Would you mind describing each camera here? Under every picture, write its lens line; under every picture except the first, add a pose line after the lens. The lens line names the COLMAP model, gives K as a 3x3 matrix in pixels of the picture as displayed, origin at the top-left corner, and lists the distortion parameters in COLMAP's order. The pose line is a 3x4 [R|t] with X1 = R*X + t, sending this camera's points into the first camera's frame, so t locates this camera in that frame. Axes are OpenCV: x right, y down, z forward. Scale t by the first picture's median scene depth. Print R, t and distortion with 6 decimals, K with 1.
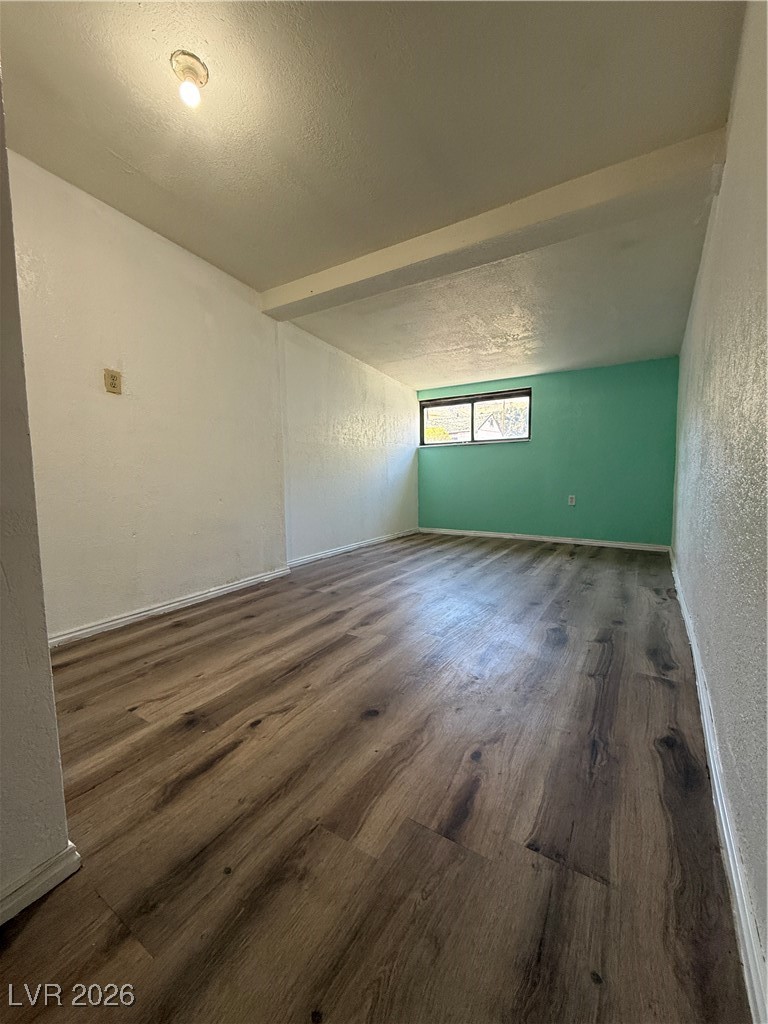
lens RADIAL K [[408.2, 0, 379.4], [0, 408.2, 509.6], [0, 0, 1]] dist [-0.001393, 0.000373]
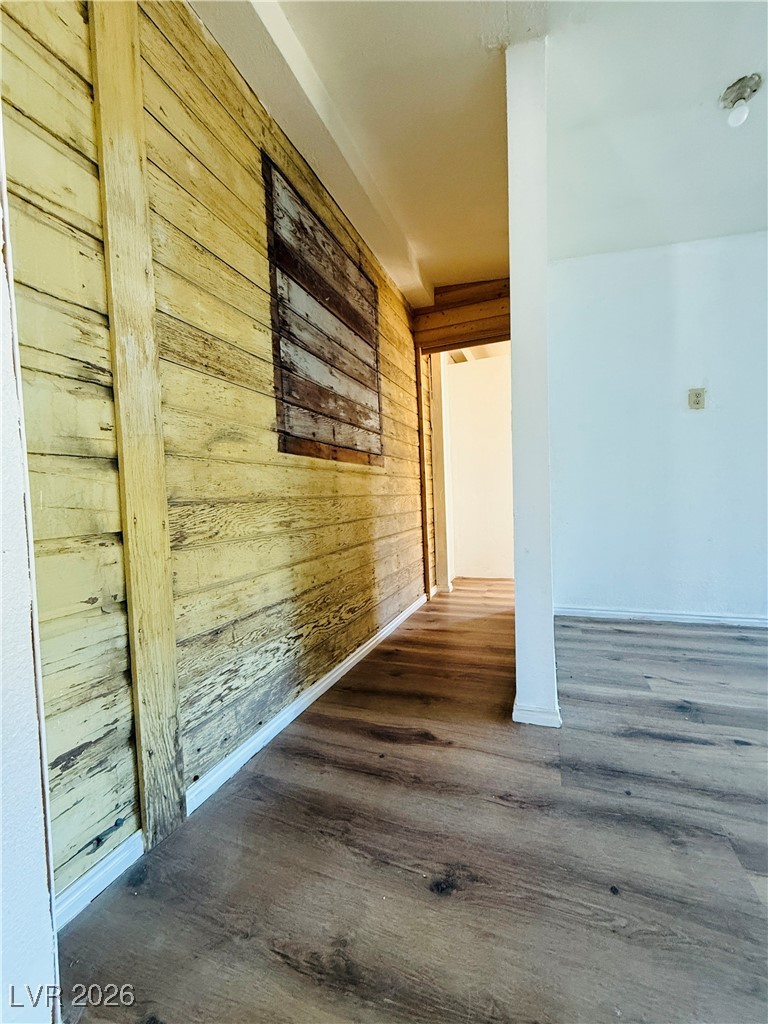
lens RADIAL K [[408.2, 0, 385.4], [0, 408.2, 508.2], [0, 0, 1]] dist [-0.001393, 0.000373]
pose [[0.190712, 0.035609, -0.981000, 0.343454], [-0.055008, 0.998159, 0.025538, -0.001053], [0.980104, 0.049092, 0.192319, -0.020738]]
